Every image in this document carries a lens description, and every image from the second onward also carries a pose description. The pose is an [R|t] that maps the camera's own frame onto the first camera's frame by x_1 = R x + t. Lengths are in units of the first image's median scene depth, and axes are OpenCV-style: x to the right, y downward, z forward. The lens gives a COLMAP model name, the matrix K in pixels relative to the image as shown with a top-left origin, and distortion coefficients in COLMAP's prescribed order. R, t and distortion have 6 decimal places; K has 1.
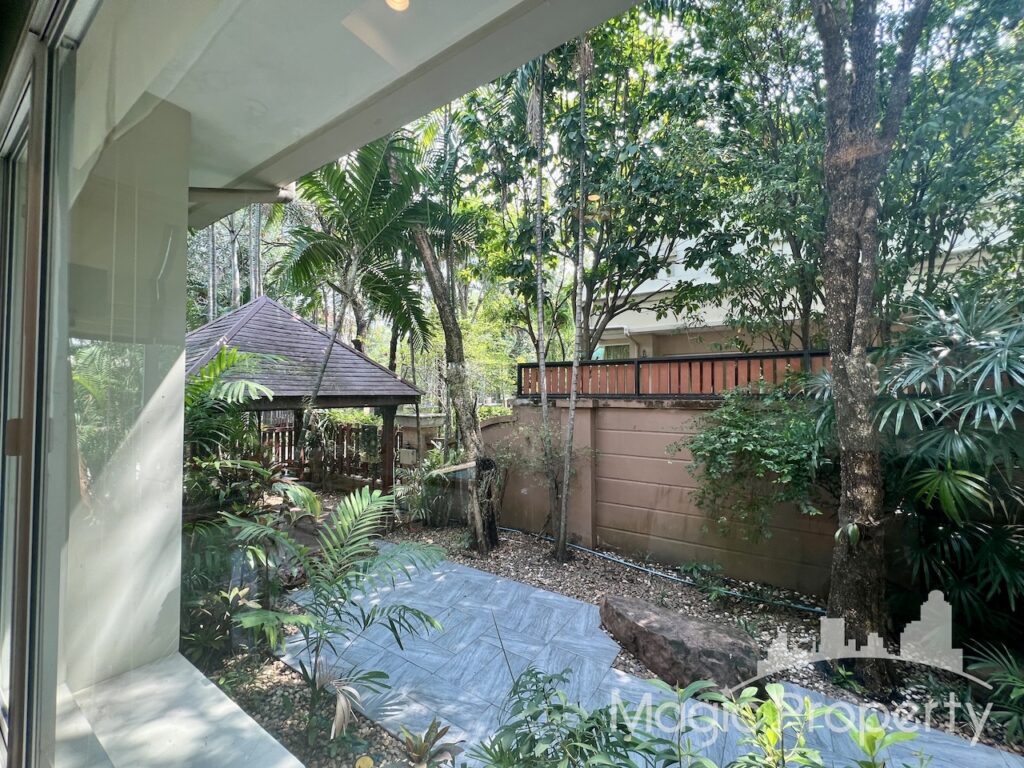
lens RADIAL K [[408.1, 0, 512.0], [0, 408.1, 384.0], [0, 0, 1]] dist [0.017628, 0.000129]
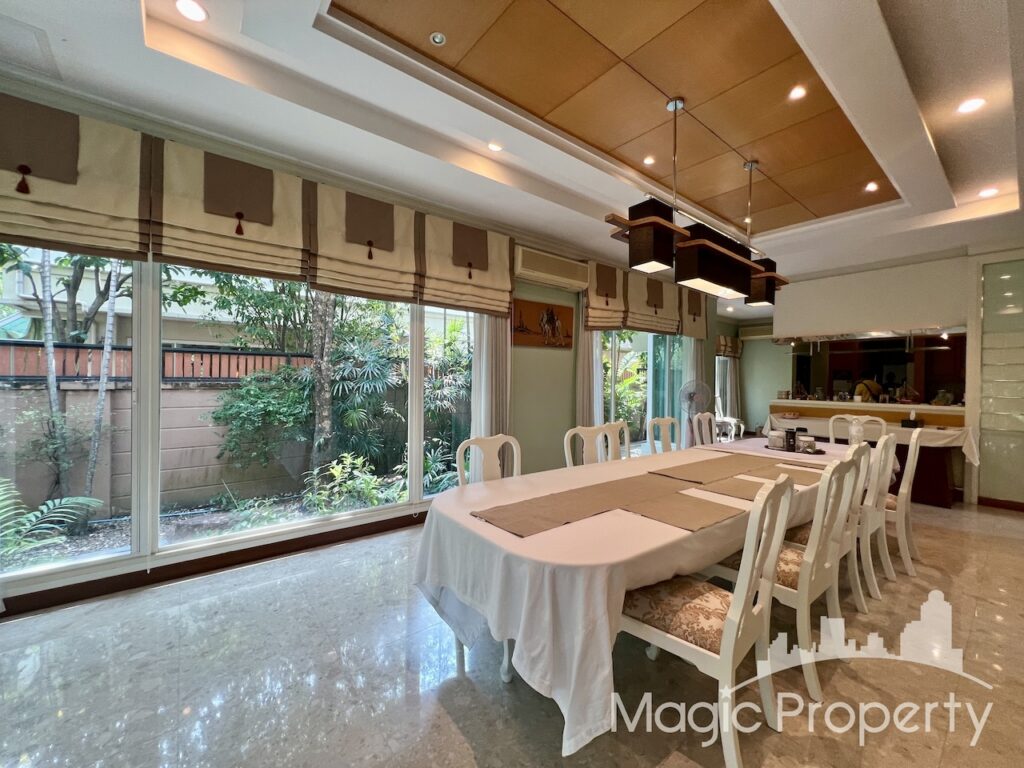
lens RADIAL K [[408.1, 0, 512.0], [0, 408.1, 384.0], [0, 0, 1]] dist [0.017628, 0.000129]
pose [[0.304131, -0.006067, 0.952611, -0.723146], [-0.032153, 0.999345, 0.016629, -0.012223], [-0.952087, -0.035687, 0.303737, -0.466892]]
